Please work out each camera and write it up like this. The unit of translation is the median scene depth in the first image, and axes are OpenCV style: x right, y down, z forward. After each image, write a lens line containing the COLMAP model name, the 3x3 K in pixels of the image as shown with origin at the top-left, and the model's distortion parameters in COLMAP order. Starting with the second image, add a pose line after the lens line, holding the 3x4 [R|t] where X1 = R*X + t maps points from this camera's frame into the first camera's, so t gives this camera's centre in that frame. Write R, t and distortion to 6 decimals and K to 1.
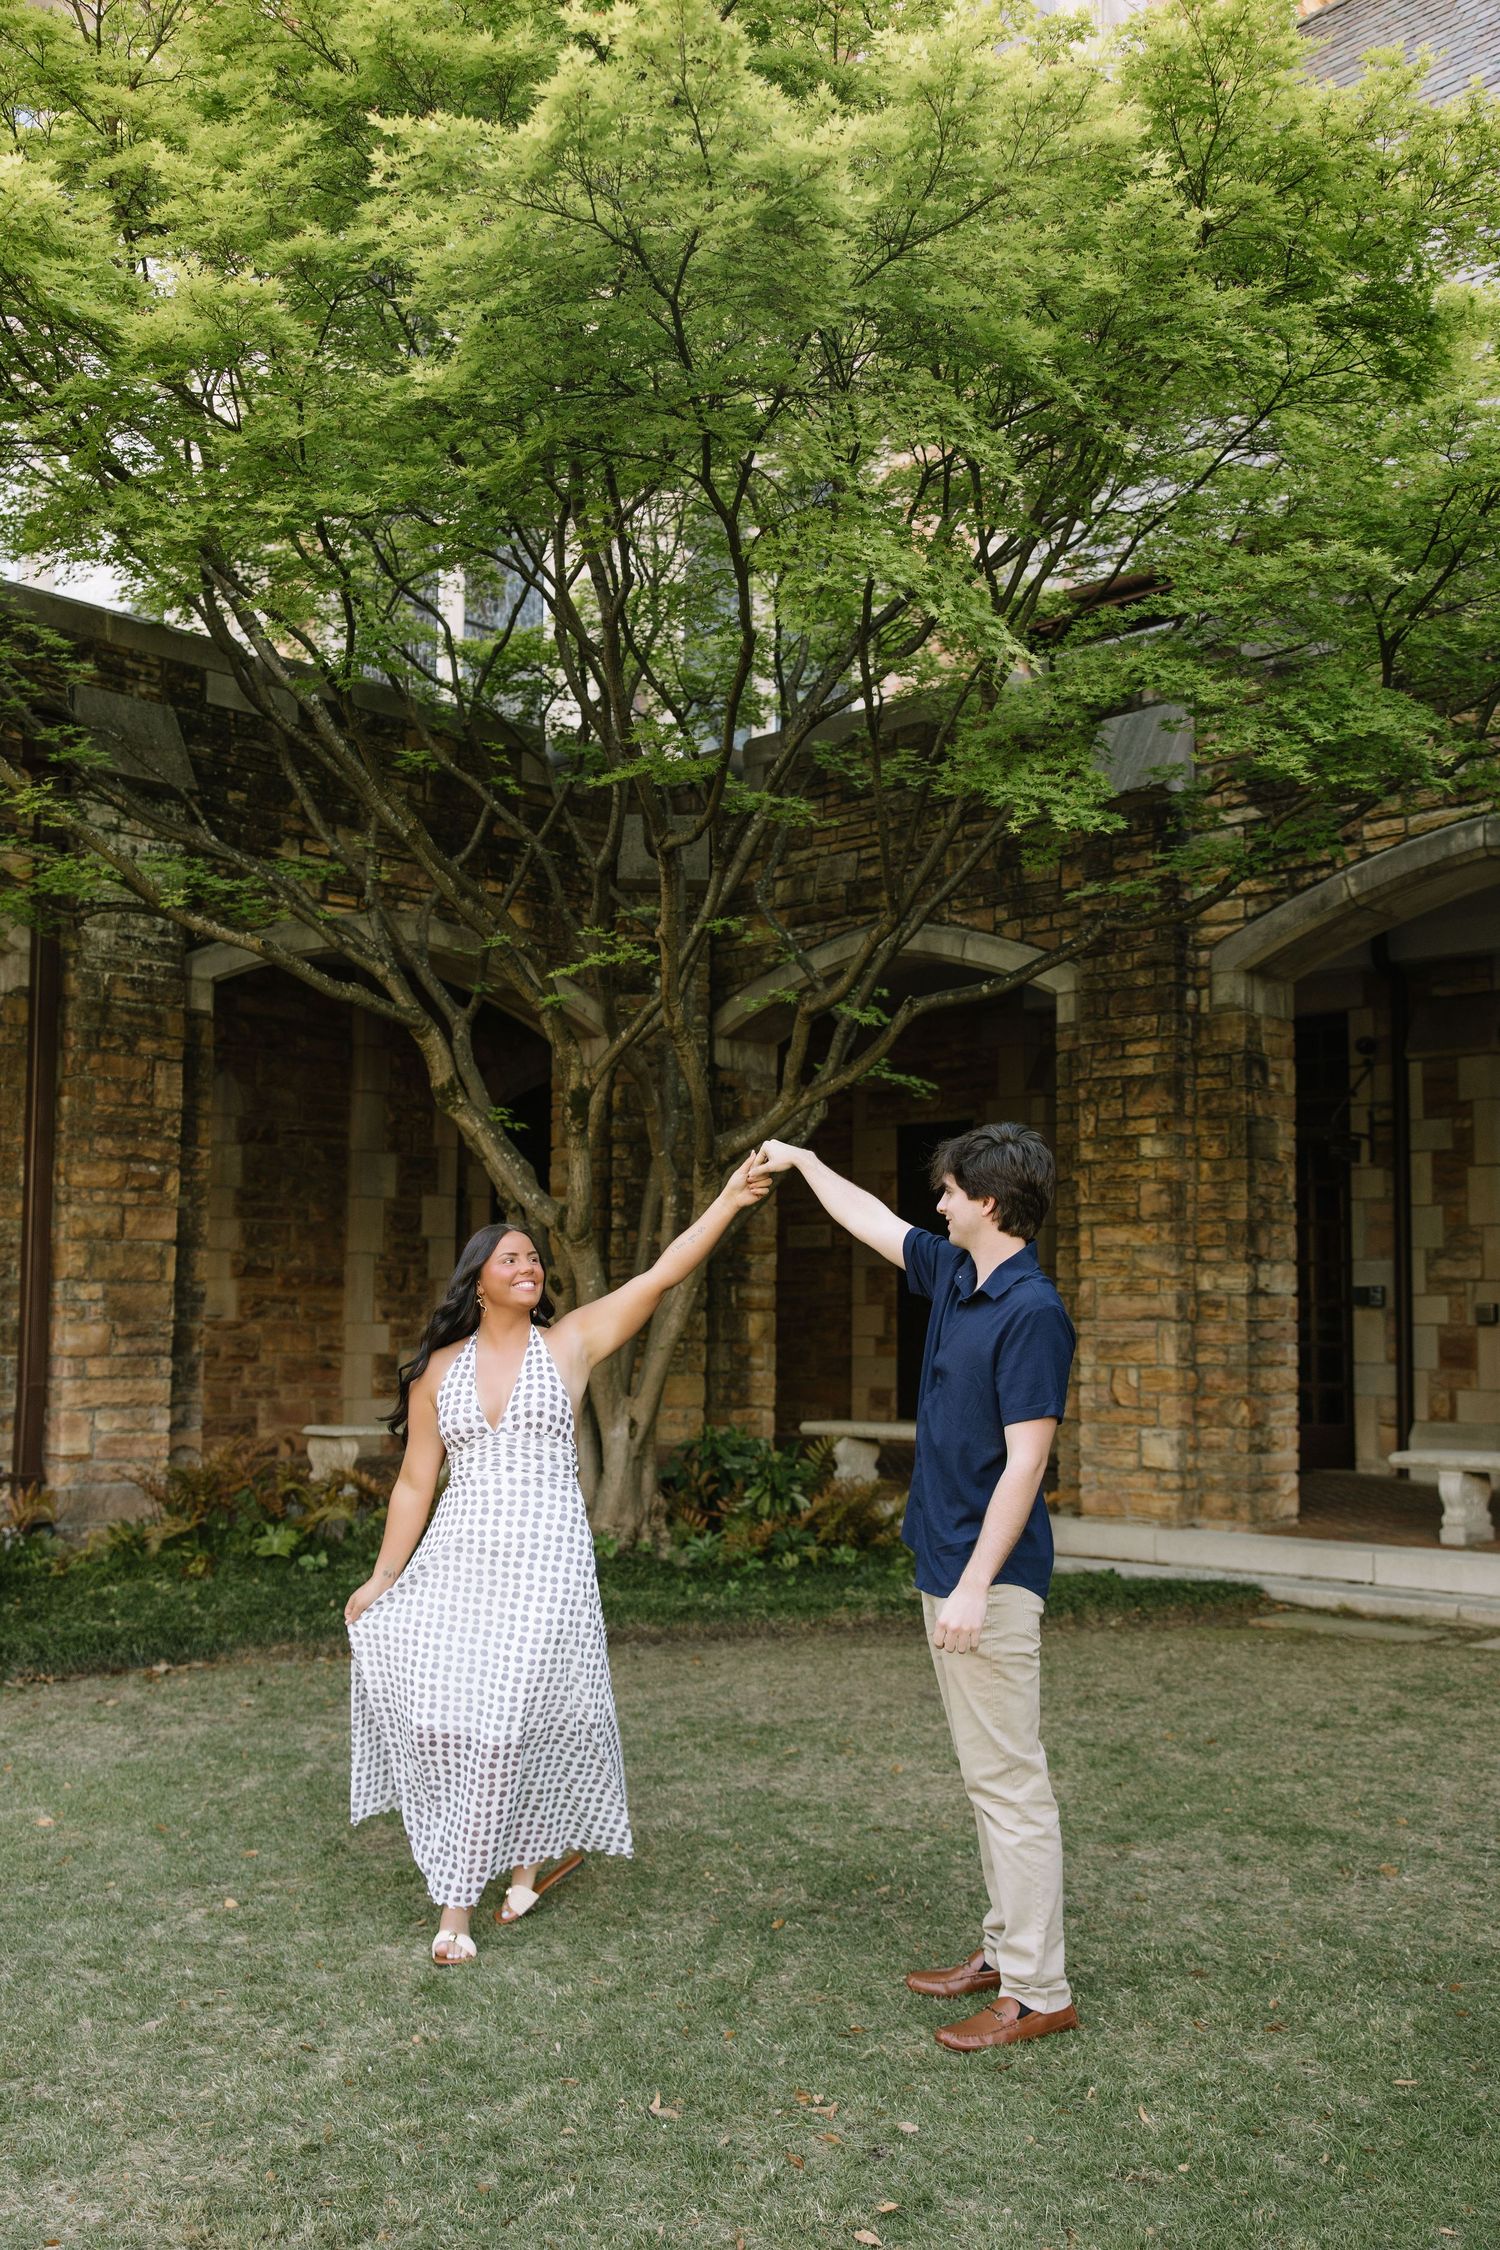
lens RADIAL K [[2134.3, 0, 751.1], [0, 2134.3, 1126.2], [0, 0, 1]] dist [-0.005844, 0.000000]
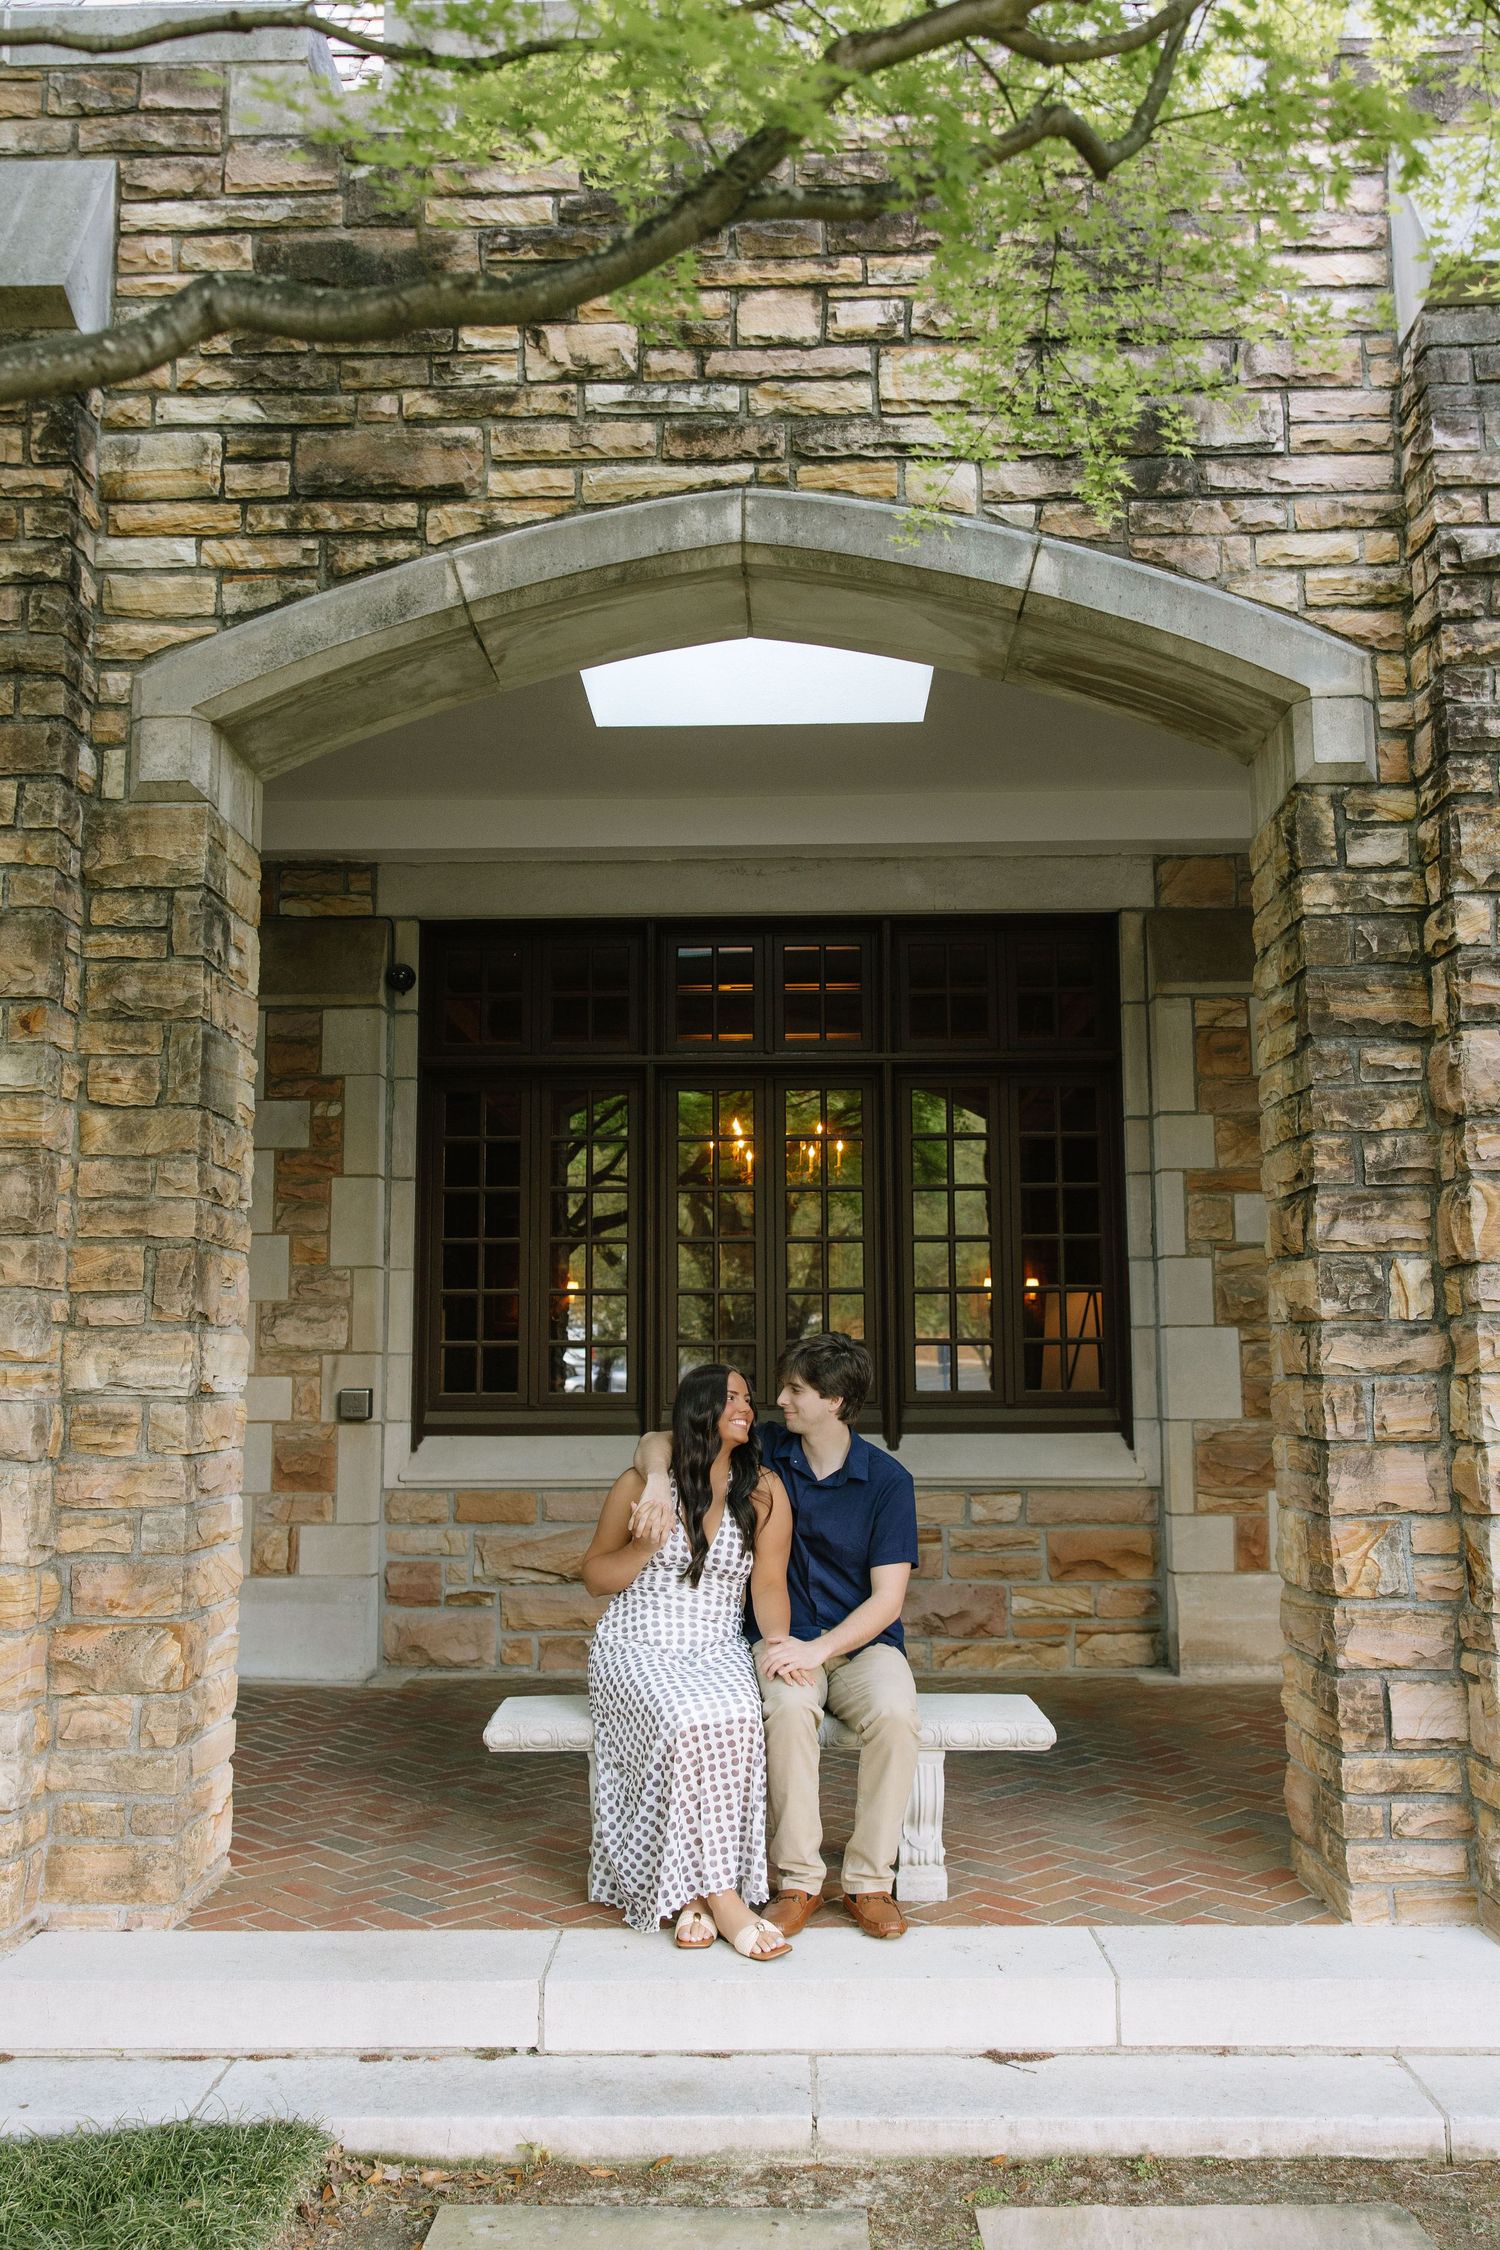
lens RADIAL K [[1958.0, 0, 749.8], [0, 1958.0, 1133.8], [0, 0, 1]] dist [-0.001416, -0.002842]
pose [[0.725018, 0.075762, 0.684550, 0.024324], [-0.058648, 0.997112, -0.048239, 0.034255], [-0.686229, -0.005173, 0.727368, 0.599620]]
